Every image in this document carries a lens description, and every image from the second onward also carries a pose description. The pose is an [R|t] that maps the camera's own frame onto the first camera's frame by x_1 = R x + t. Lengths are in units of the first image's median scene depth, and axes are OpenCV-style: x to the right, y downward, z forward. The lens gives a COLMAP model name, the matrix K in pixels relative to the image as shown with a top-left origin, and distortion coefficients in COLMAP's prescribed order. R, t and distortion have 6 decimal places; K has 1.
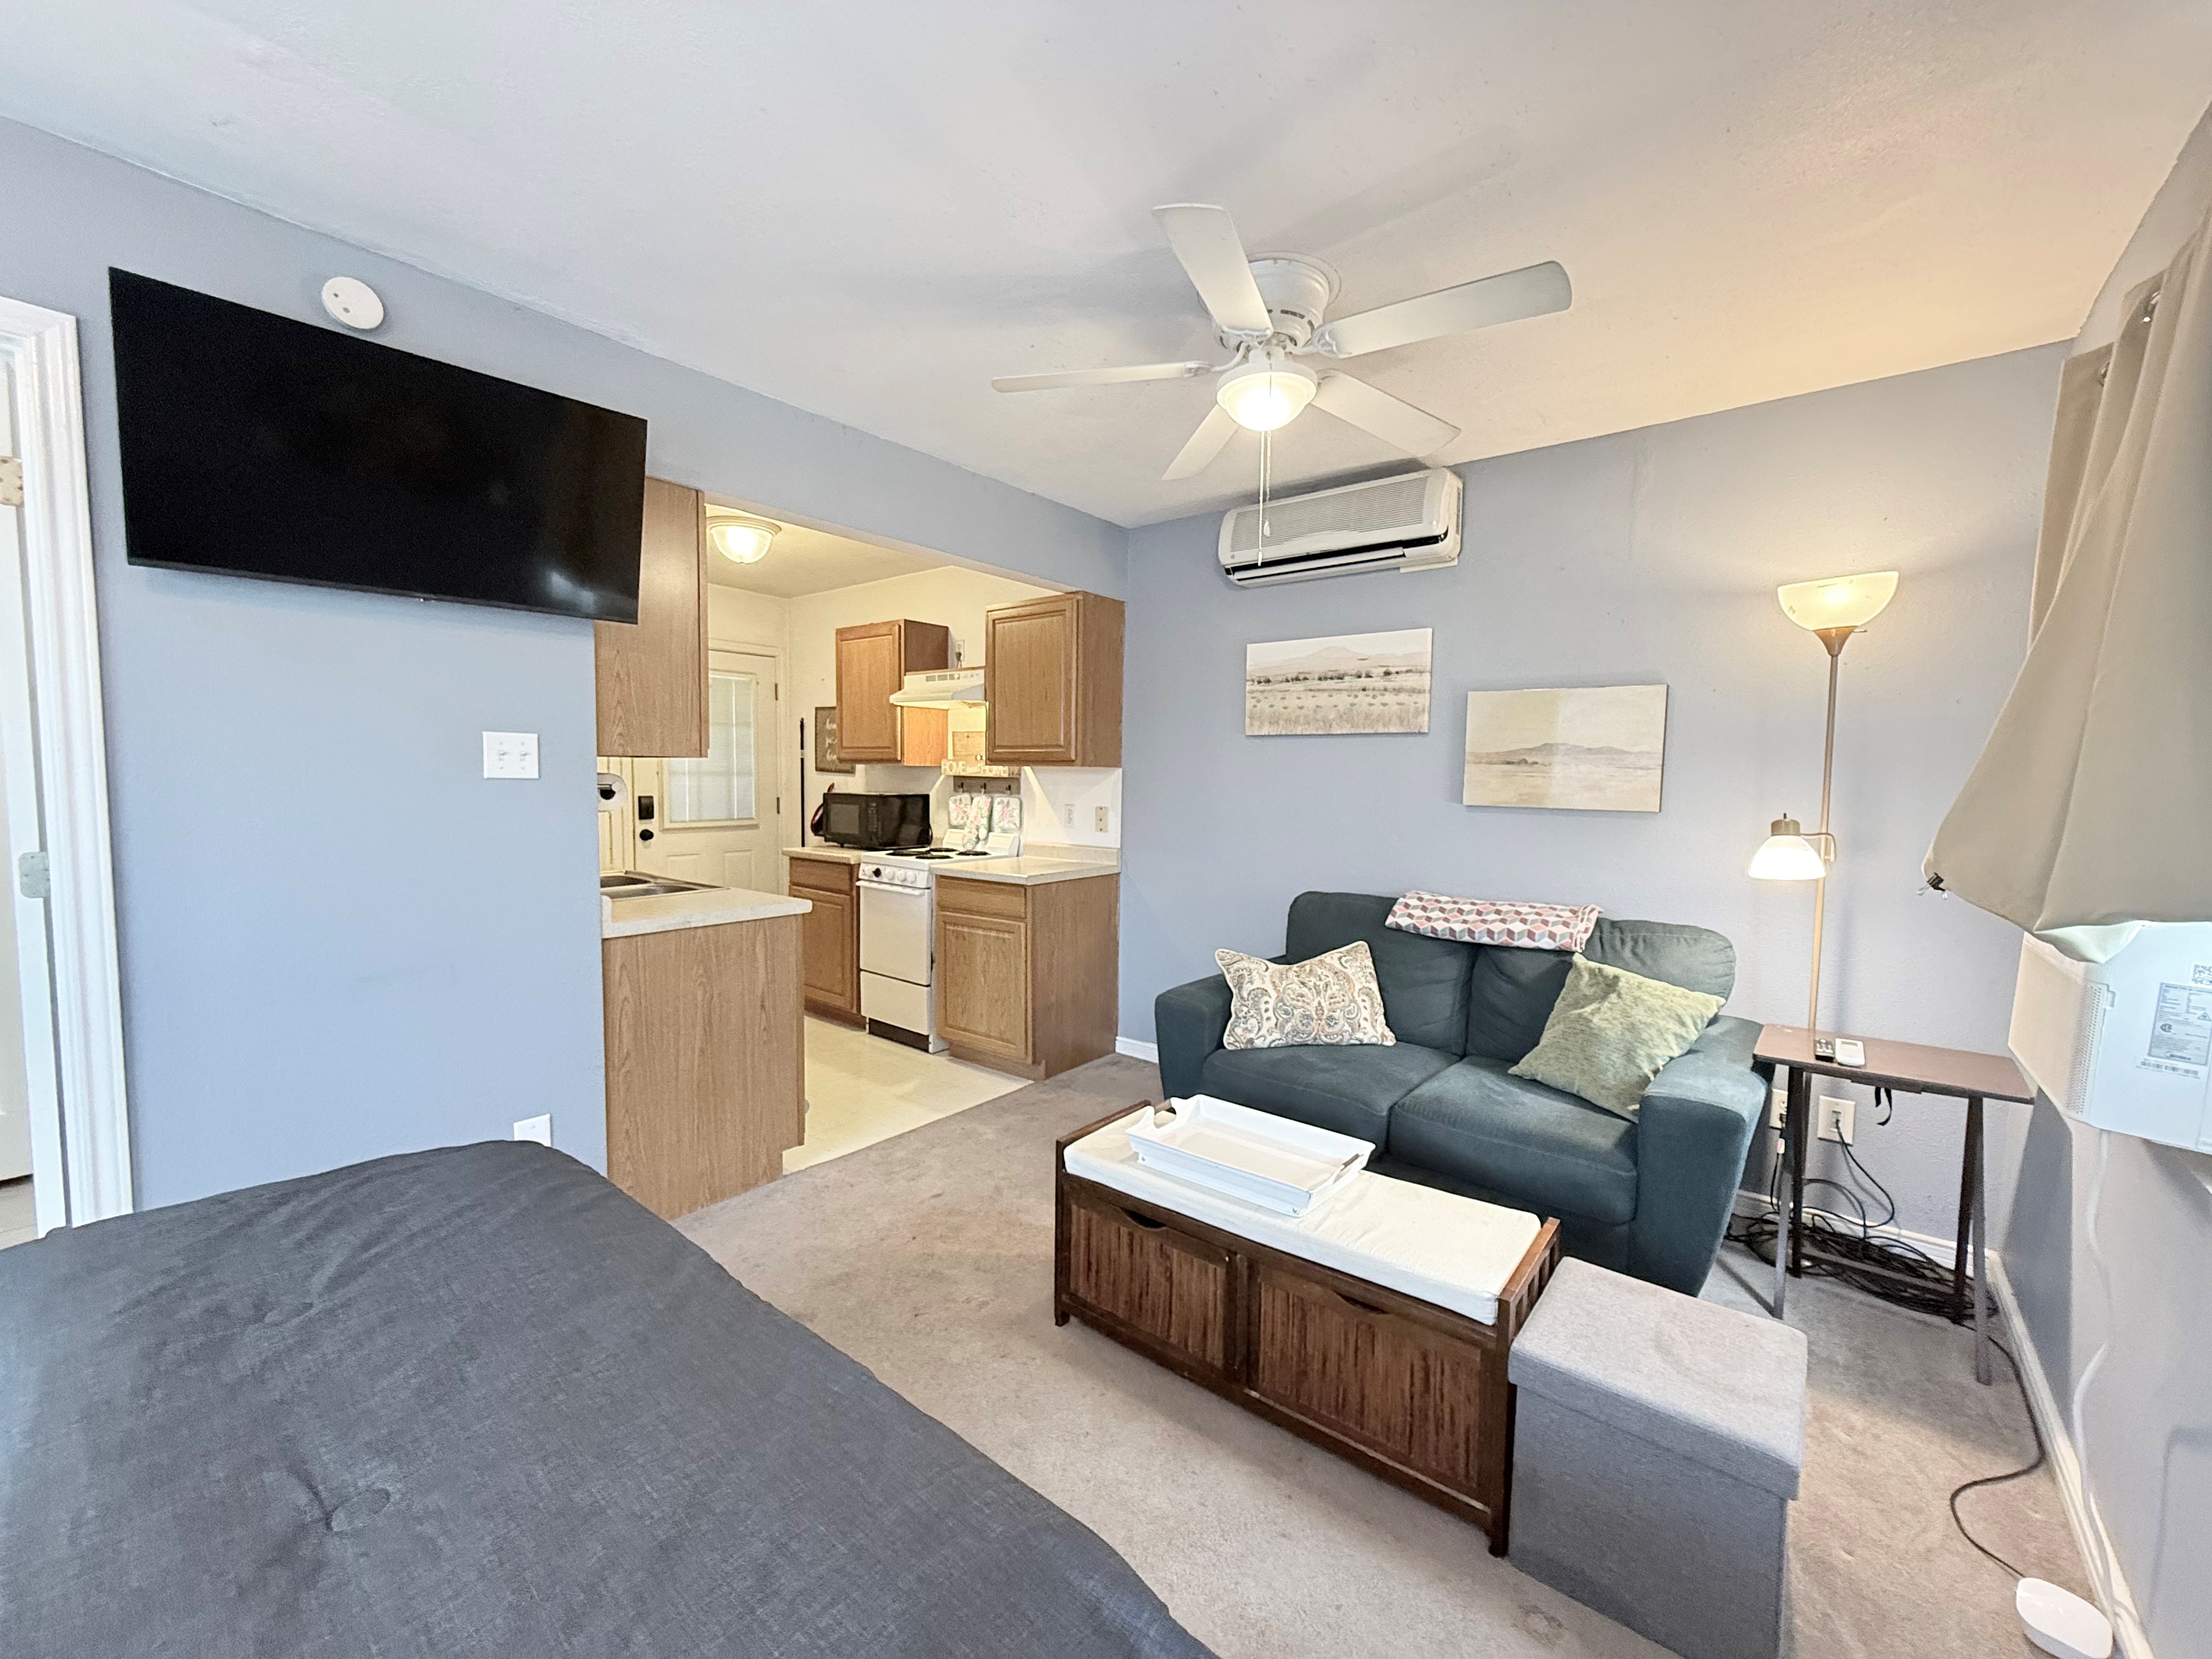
lens RADIAL K [[883.2, 0, 1108.7], [0, 883.2, 830.5], [0, 0, 1]] dist [0.000984, -0.000373]
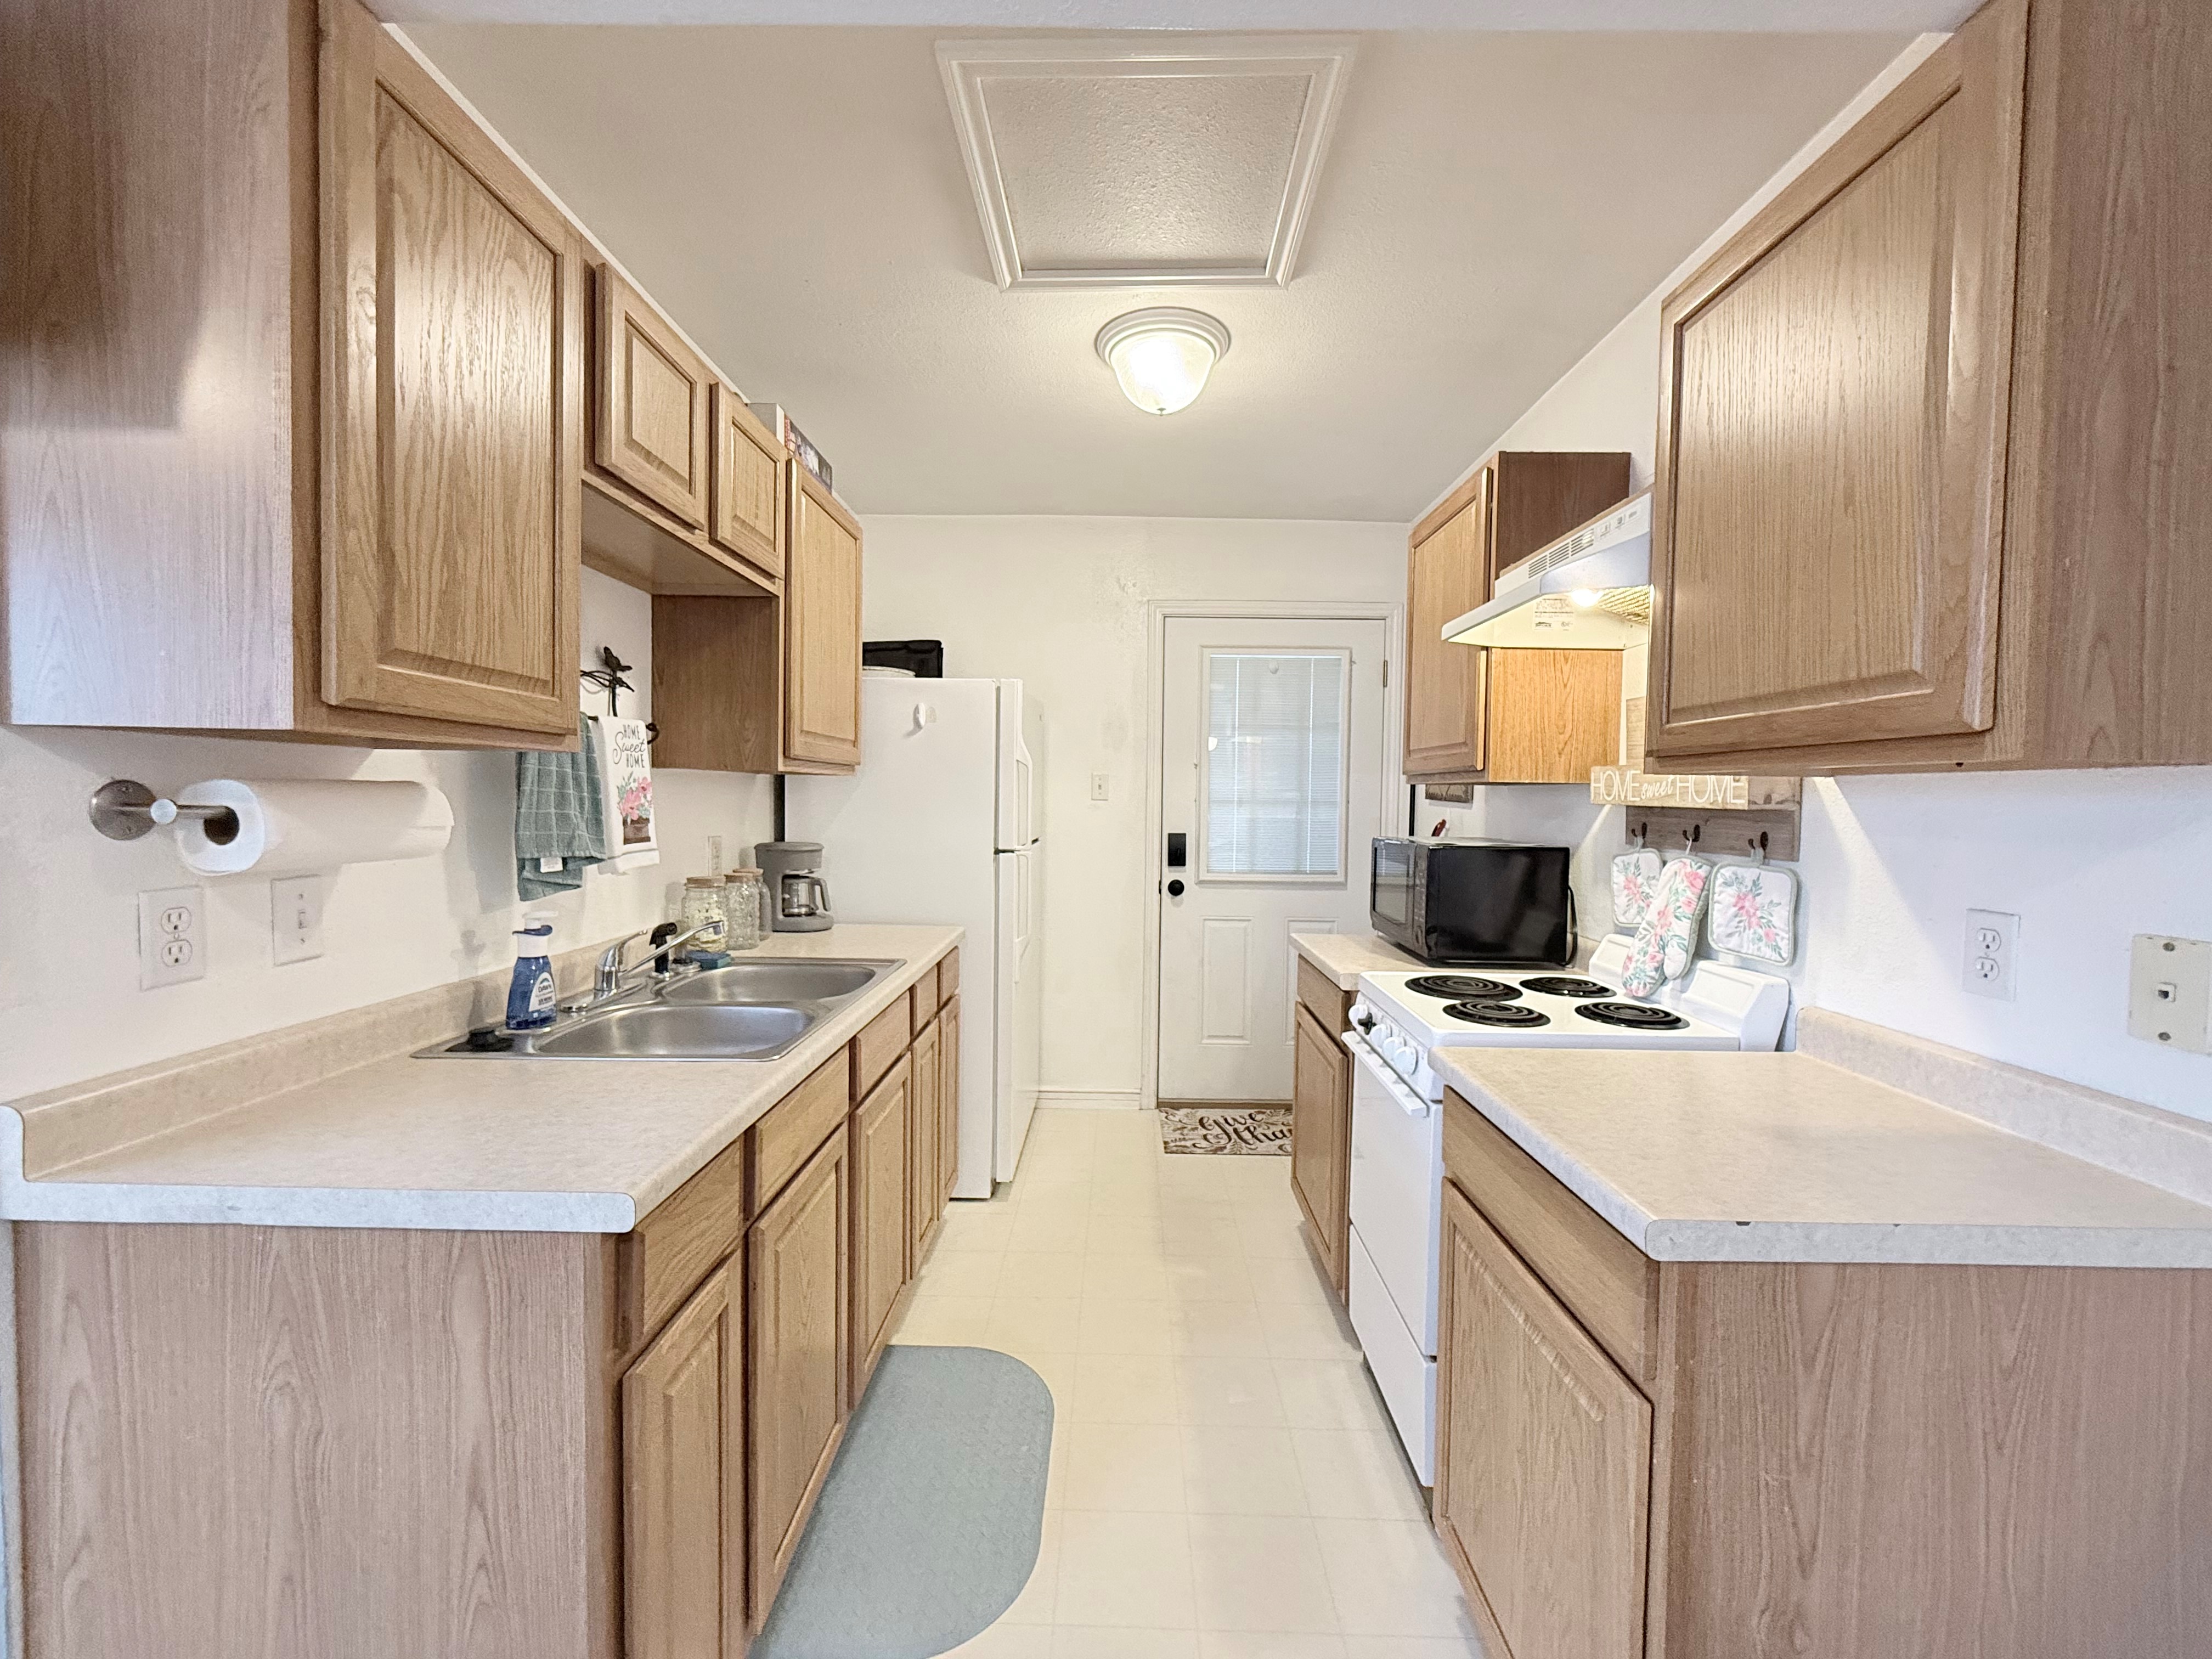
lens RADIAL K [[883.2, 0, 1113.3], [0, 883.2, 827.9], [0, 0, 1]] dist [0.000984, -0.000373]
pose [[0.618516, 0.025133, -0.785370, 0.001513], [-0.059876, 0.998090, -0.015214, -0.053876], [0.783488, 0.056435, 0.618839, 0.962061]]
